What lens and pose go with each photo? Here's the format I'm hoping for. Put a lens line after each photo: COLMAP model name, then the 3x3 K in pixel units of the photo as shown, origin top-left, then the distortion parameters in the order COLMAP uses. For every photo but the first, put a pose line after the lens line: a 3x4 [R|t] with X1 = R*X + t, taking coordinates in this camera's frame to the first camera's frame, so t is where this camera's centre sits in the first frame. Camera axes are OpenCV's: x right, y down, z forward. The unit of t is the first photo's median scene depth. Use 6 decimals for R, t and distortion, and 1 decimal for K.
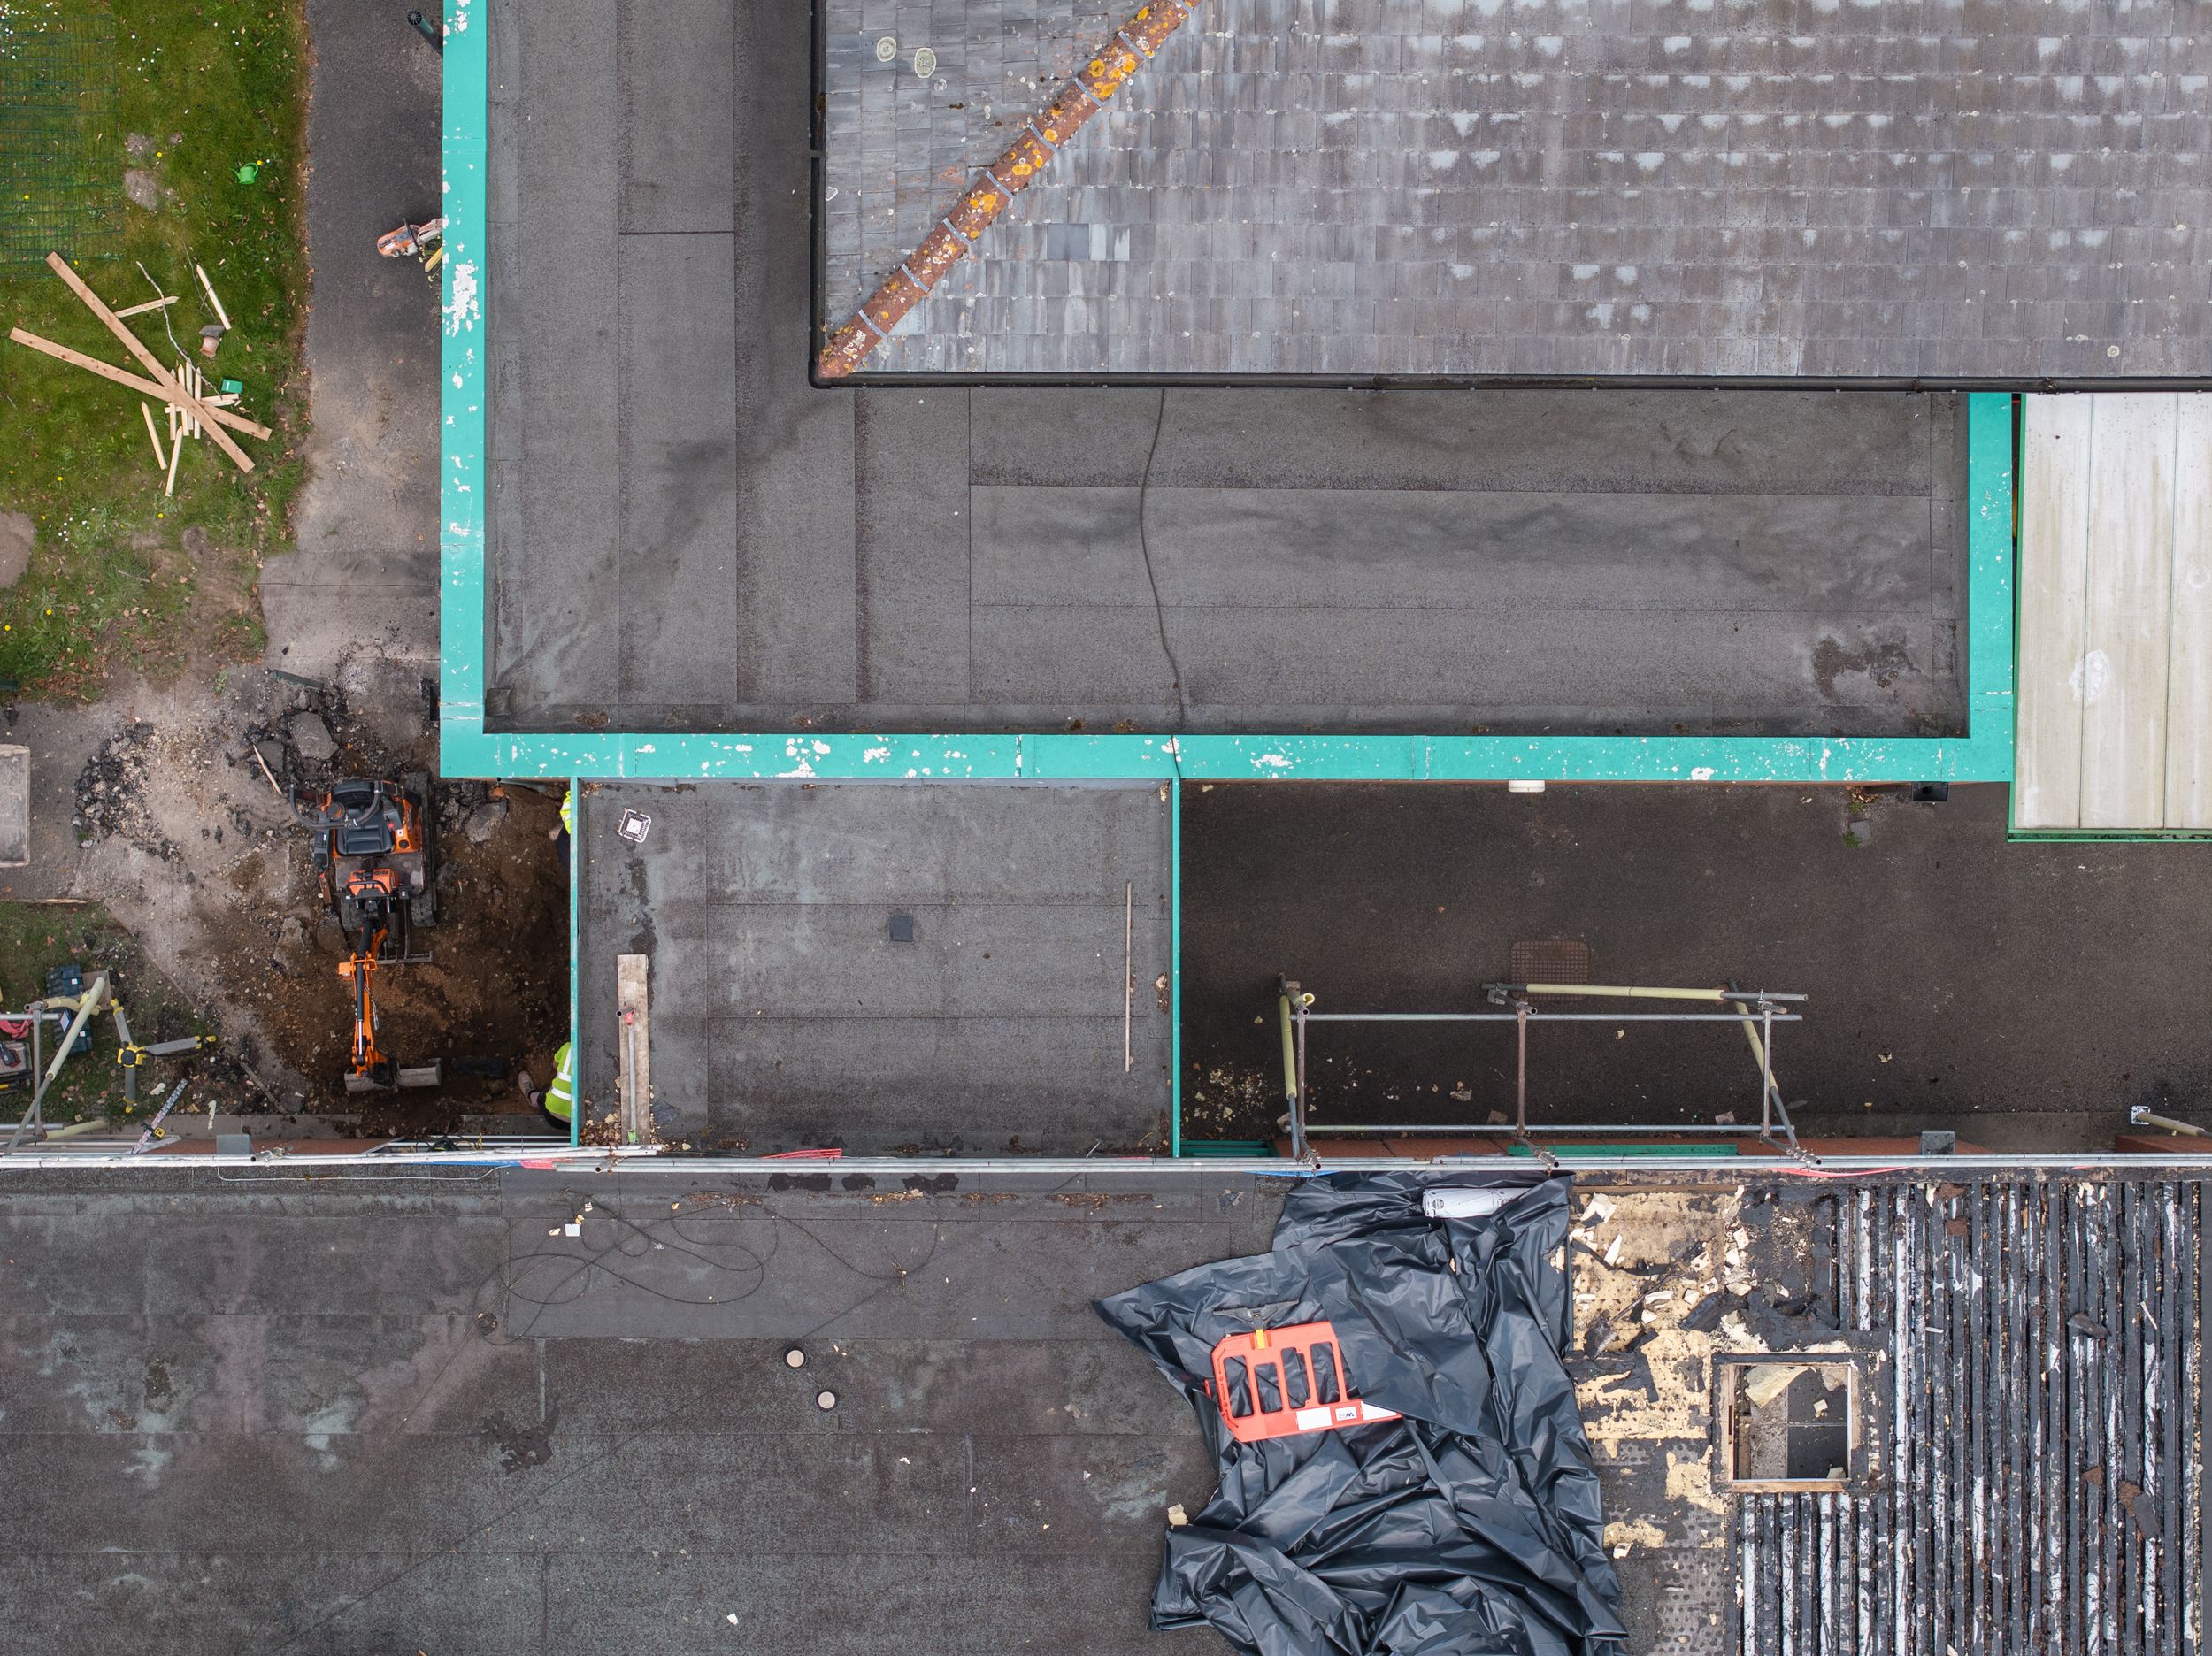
lens RADIAL K [[1577.2, 0, 1106.3], [0, 1577.2, 849.4], [0, 0, 1]] dist [-0.025184, 0.020798]
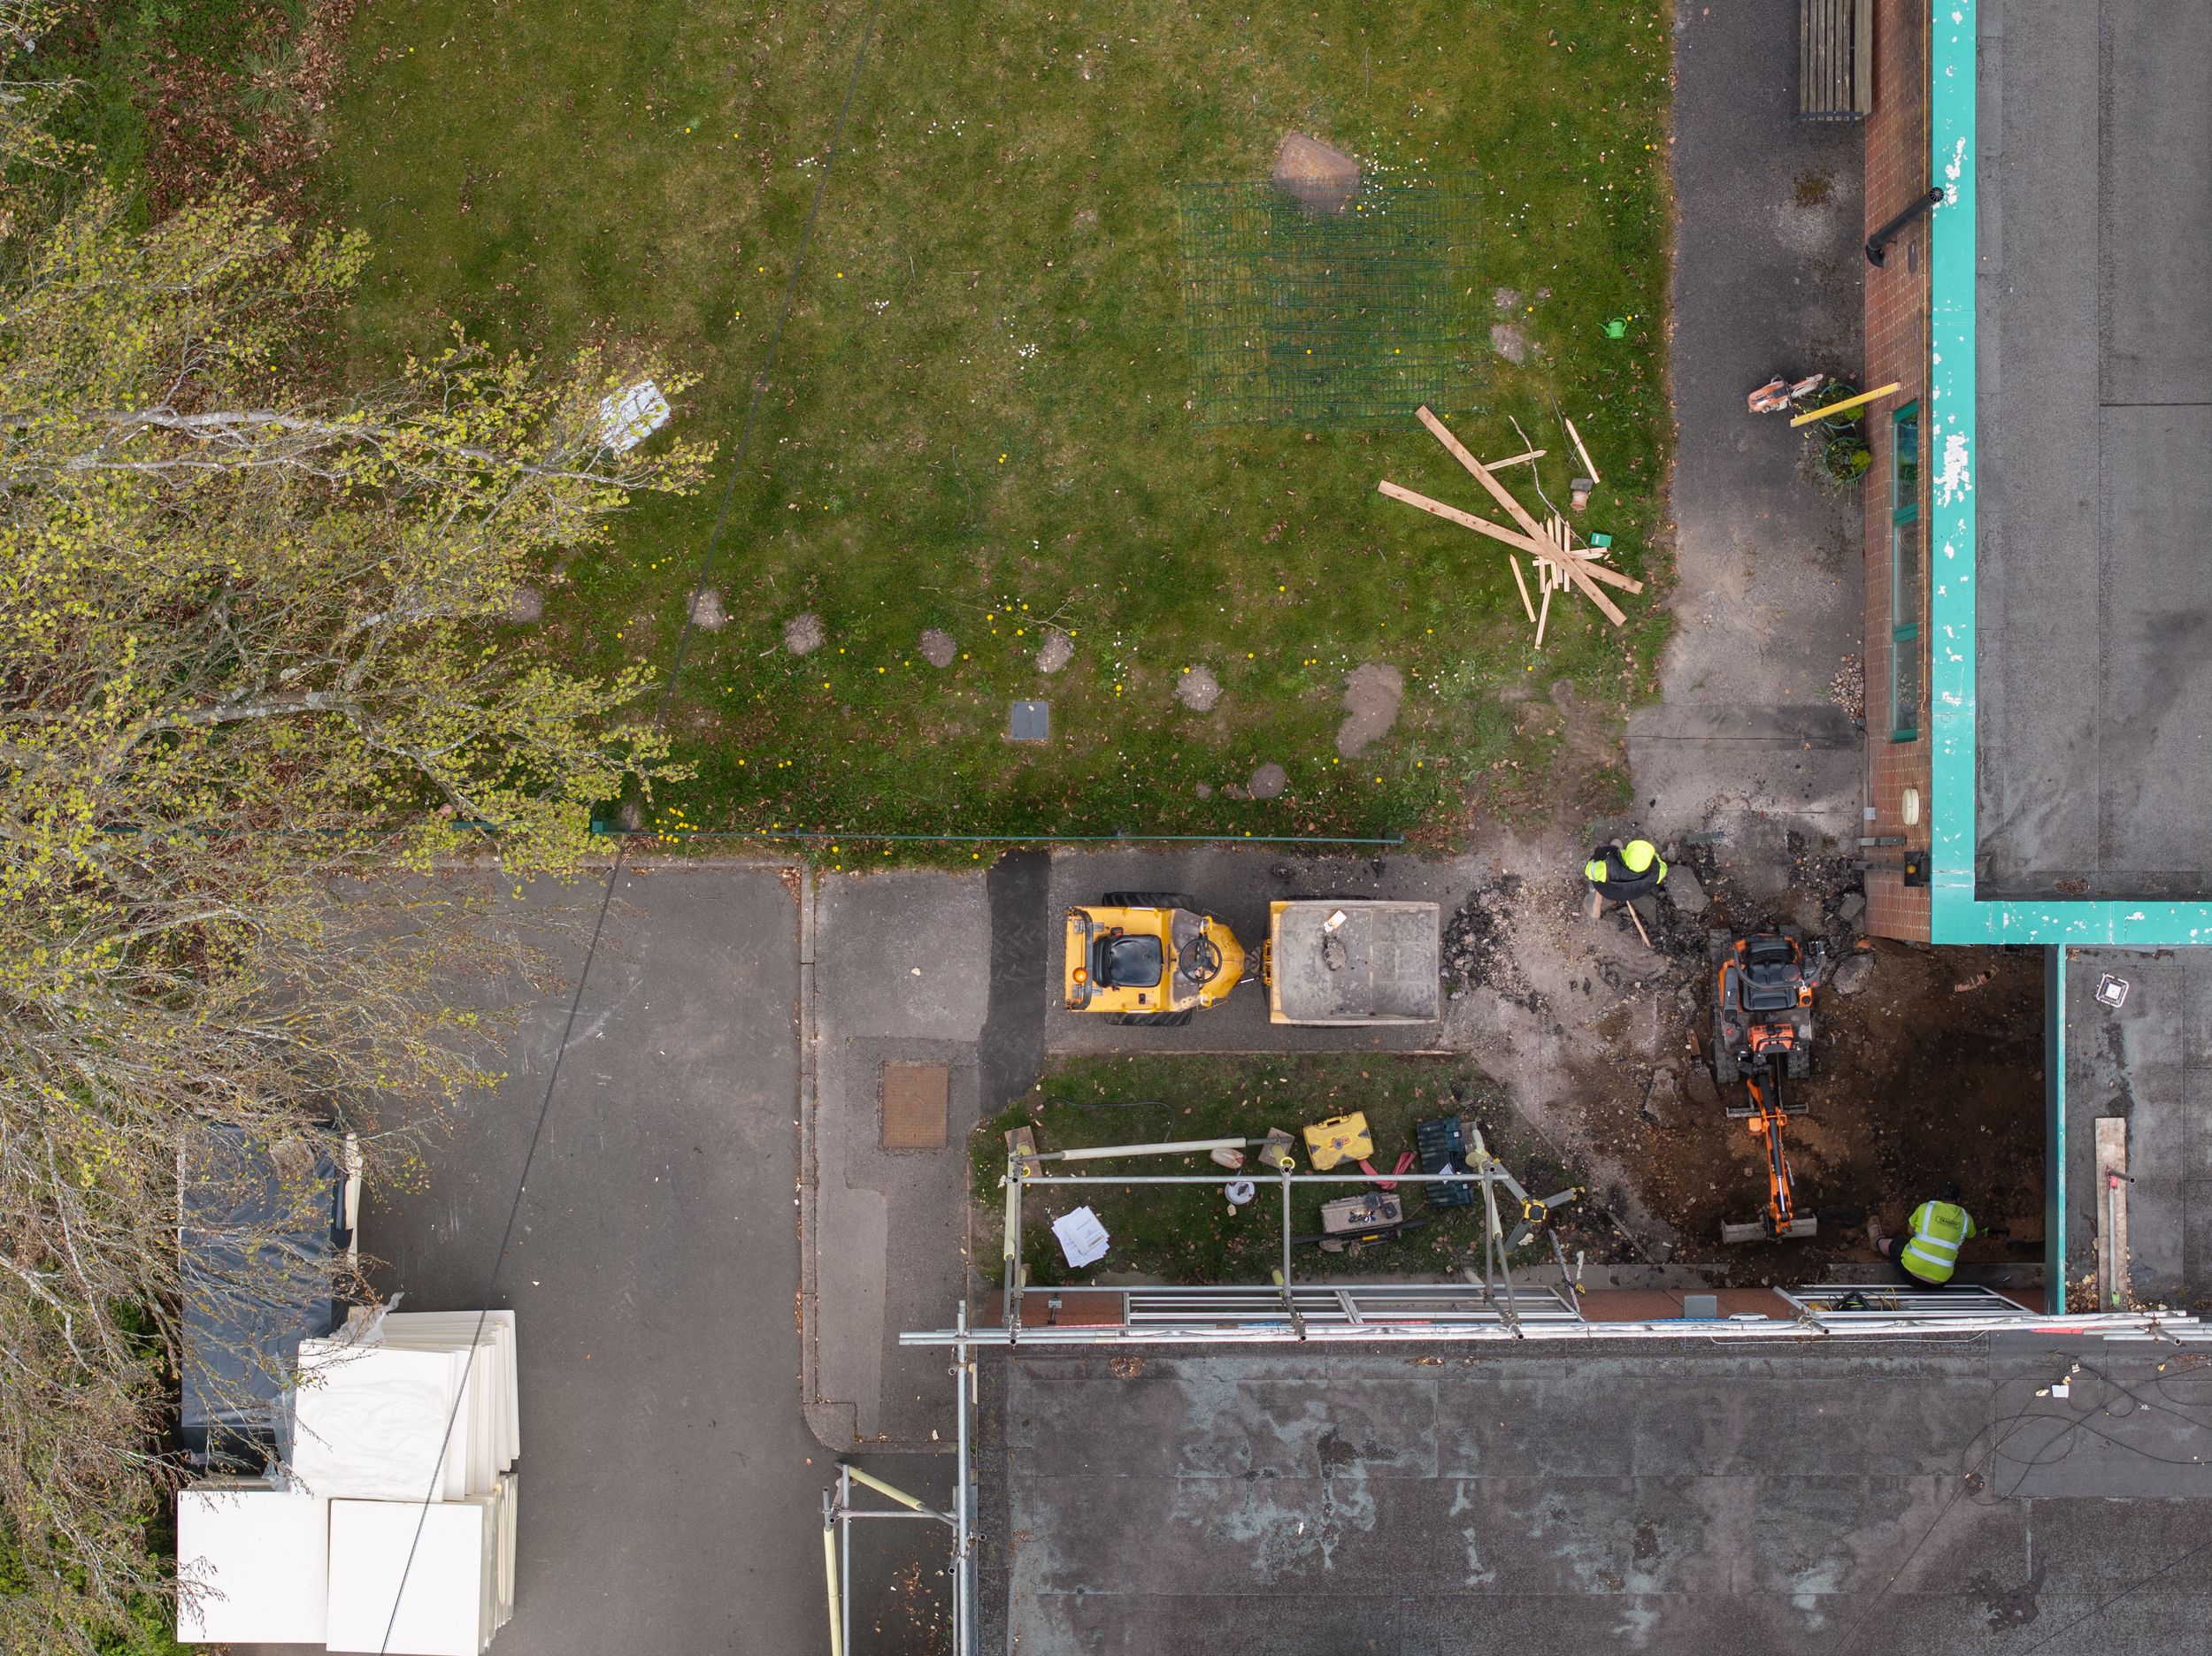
lens RADIAL K [[1579.5, 0, 1102.0], [0, 1579.5, 843.2], [0, 0, 1]] dist [-0.028551, 0.022007]
pose [[0.999993, 0.001308, -0.003377, -0.946856], [-0.001308, 0.999999, -0.000130, -0.109021], [0.003377, 0.000134, 0.999994, -0.010590]]
